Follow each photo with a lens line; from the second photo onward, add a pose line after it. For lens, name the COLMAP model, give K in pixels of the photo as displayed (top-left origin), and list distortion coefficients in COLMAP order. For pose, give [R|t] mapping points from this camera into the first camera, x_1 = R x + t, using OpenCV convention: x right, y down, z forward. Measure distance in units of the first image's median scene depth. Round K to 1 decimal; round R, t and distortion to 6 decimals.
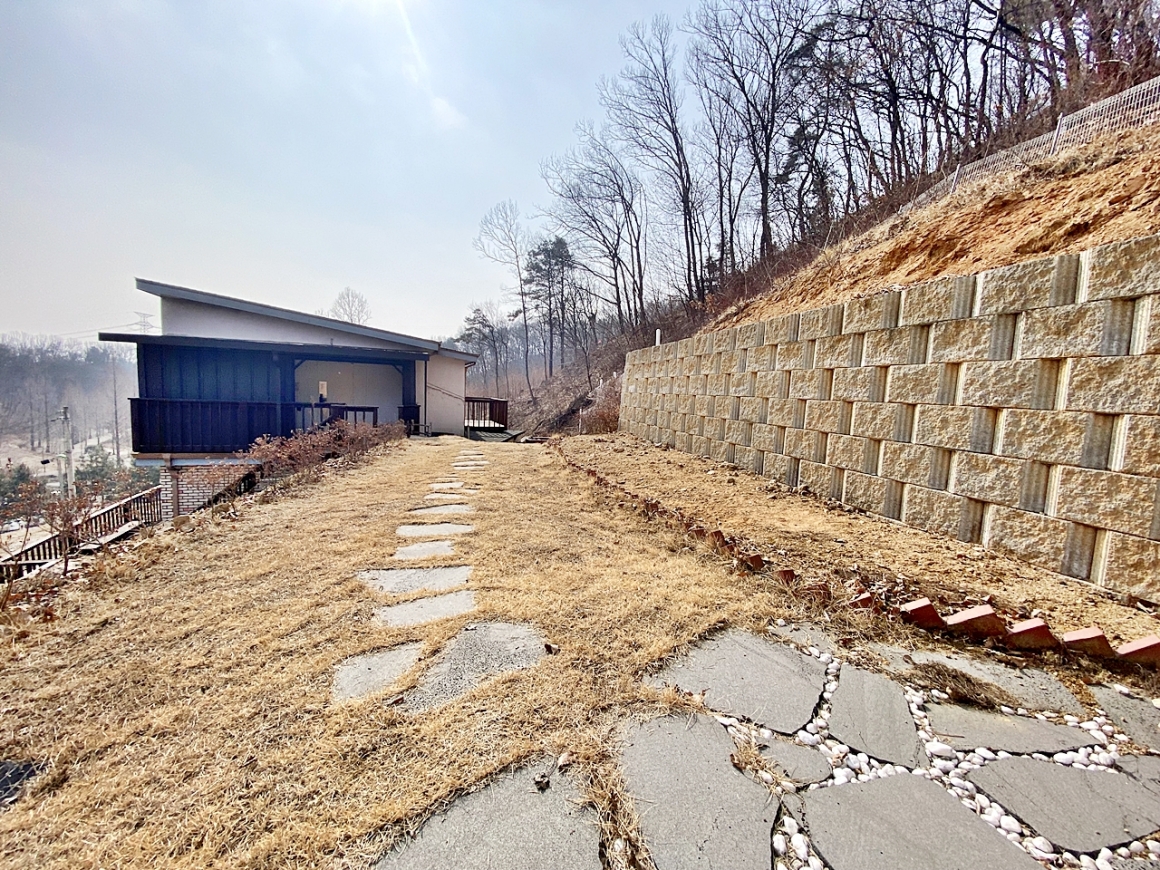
lens RADIAL K [[466.4, 0, 579.3], [0, 466.4, 433.4], [0, 0, 1]] dist [0.020241, -0.024931]
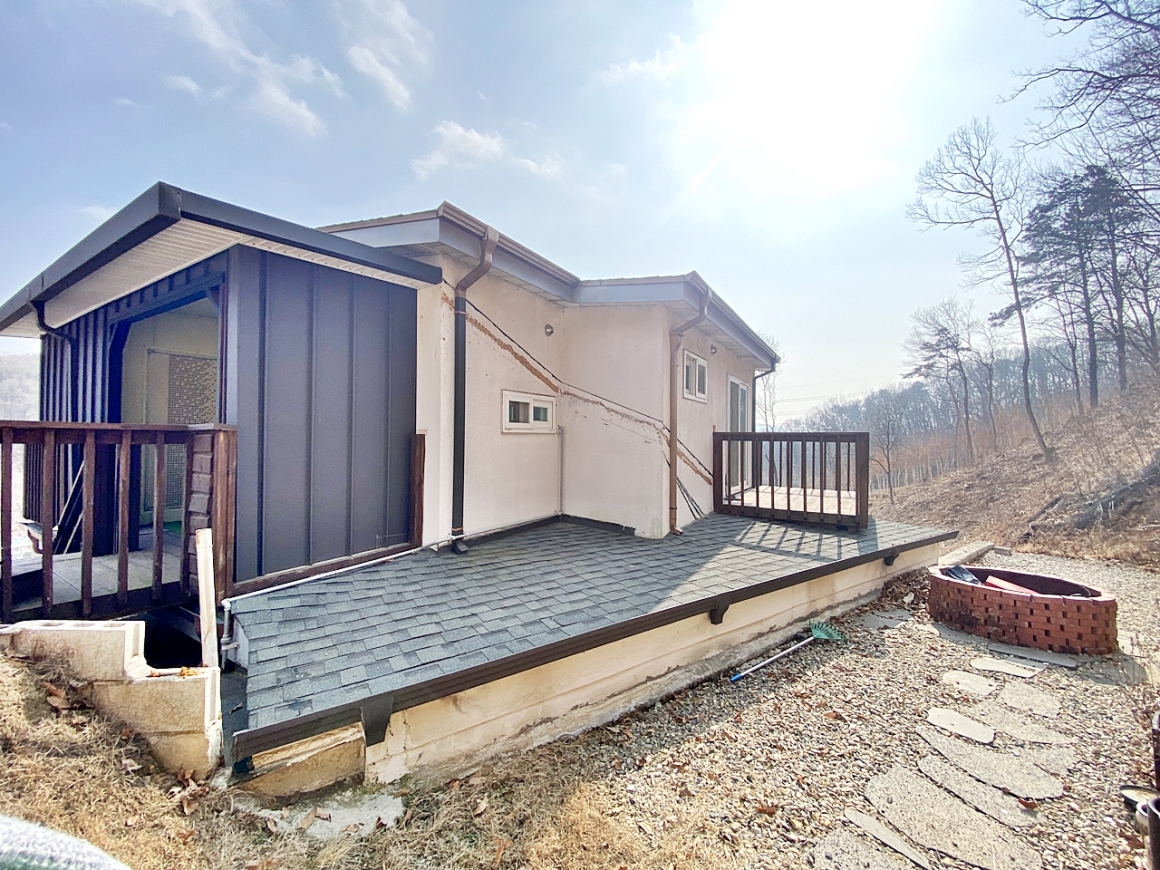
lens RADIAL K [[471.0, 0, 582.3], [0, 471.0, 433.0], [0, 0, 1]] dist [0.045596, -0.030767]
pose [[0.628199, -0.046908, -0.776637, -0.006392], [-0.054460, 0.993082, -0.104032, -0.007276], [0.776144, 0.107648, 0.621299, 0.208550]]
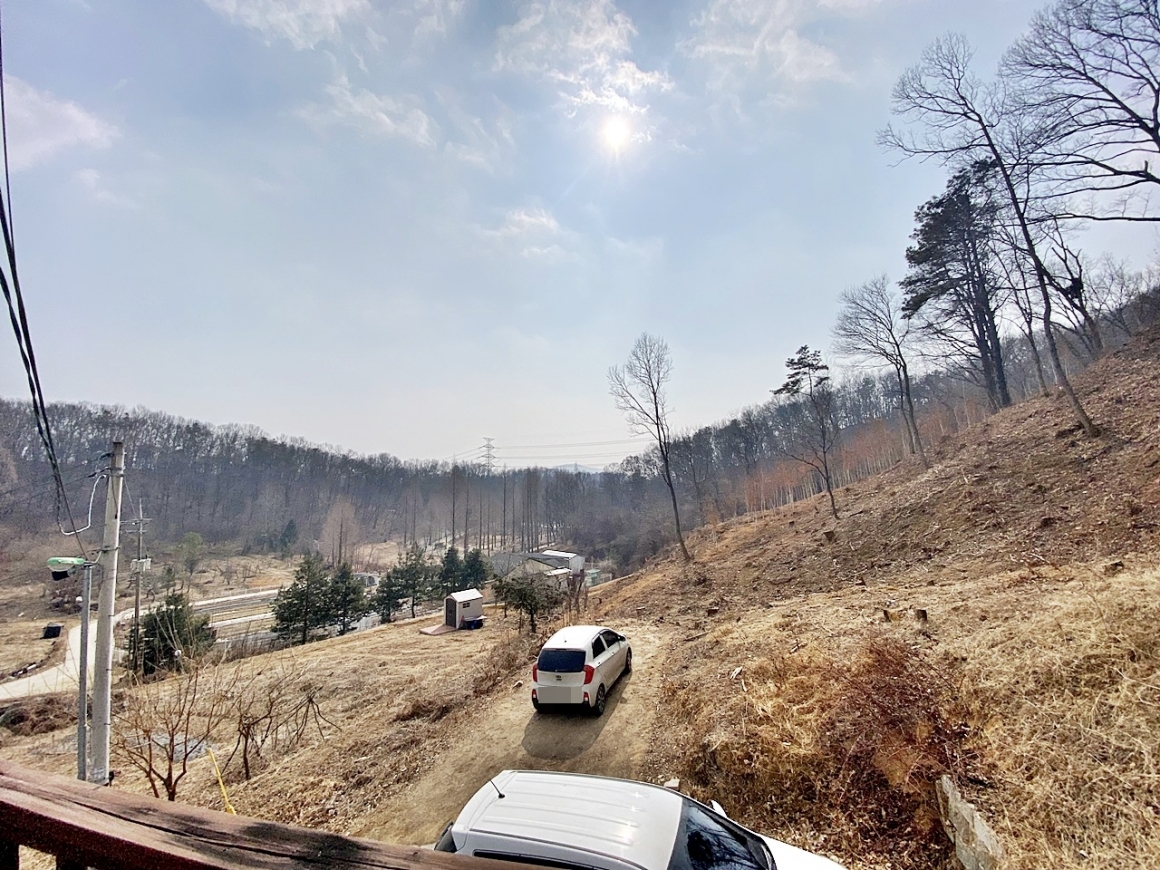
lens RADIAL K [[473.6, 0, 580.0], [0, 473.6, 435.0], [0, 0, 1]] dist [0.017894, -0.017051]
pose [[0.847468, -0.120105, -0.517082, -0.211282], [0.013887, 0.978752, -0.204579, 0.015829], [0.530666, 0.166193, 0.831128, 0.335812]]
